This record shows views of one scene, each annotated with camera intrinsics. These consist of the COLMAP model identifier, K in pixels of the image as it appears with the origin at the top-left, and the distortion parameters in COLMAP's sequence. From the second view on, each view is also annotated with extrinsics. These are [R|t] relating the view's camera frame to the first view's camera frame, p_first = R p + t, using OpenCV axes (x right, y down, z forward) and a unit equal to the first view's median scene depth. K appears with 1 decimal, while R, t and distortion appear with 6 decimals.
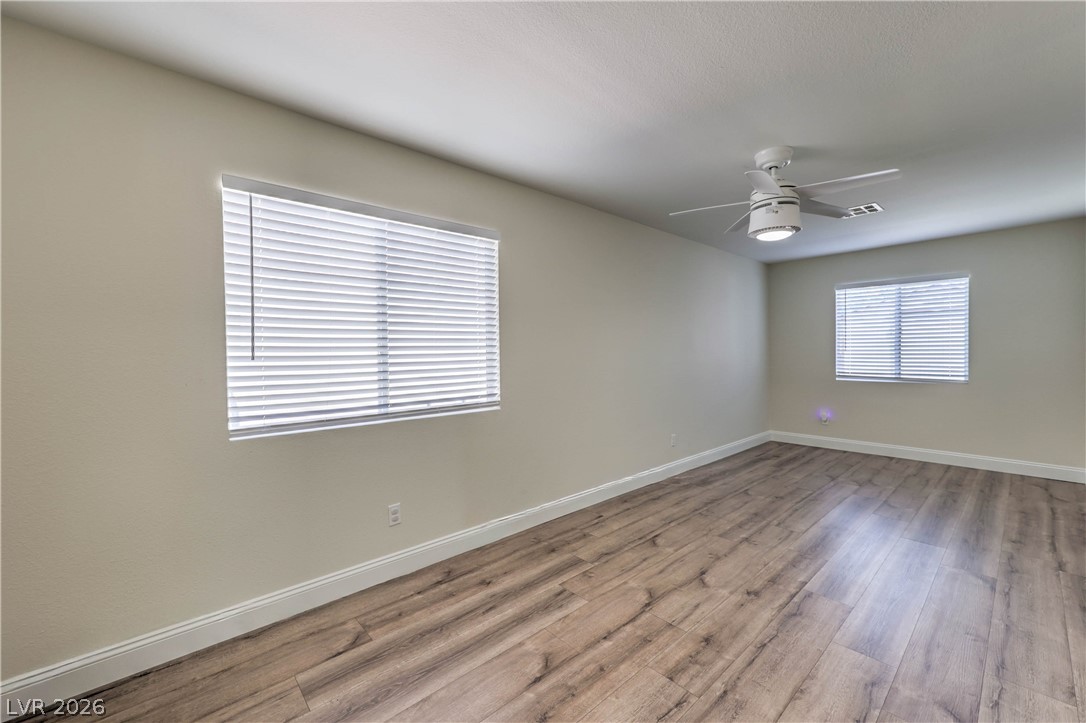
lens RADIAL K [[446.1, 0, 545.5], [0, 446.1, 358.2], [0, 0, 1]] dist [0.000287, 0.000010]
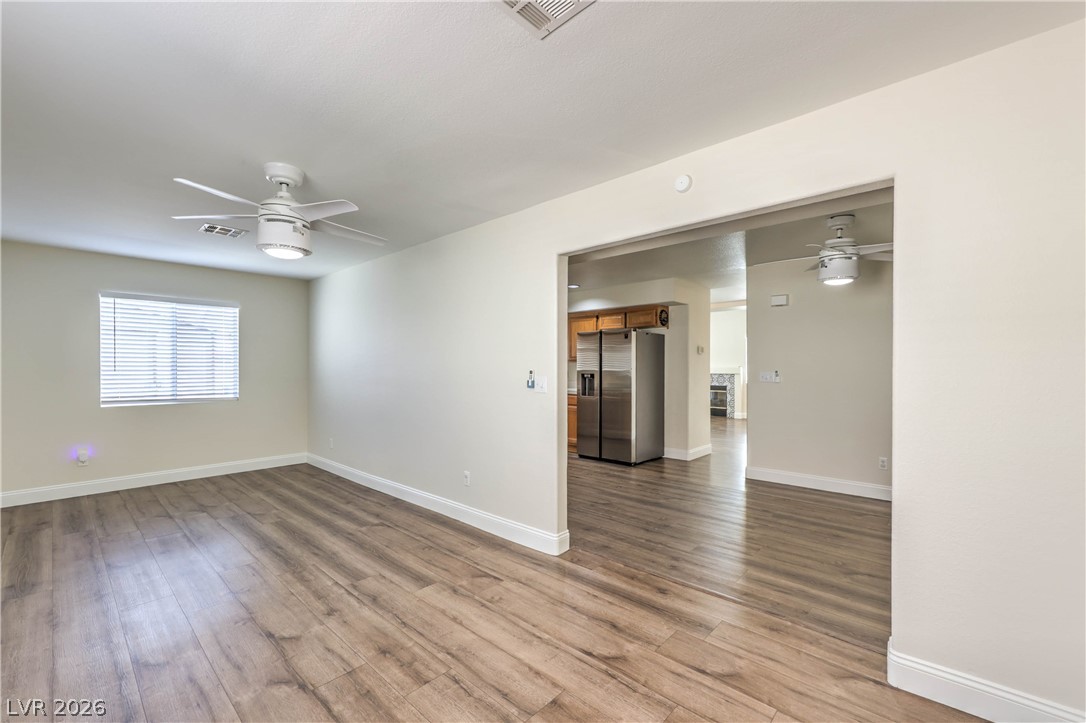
lens RADIAL K [[451.7, 0, 559.4], [0, 451.7, 362.9], [0, 0, 1]] dist [0.029477, -0.000117]
pose [[-0.110303, 0.018023, 0.993735, -0.579409], [0.014852, 0.999754, -0.016483, -0.010207], [-0.993787, 0.012941, -0.110544, 0.544845]]
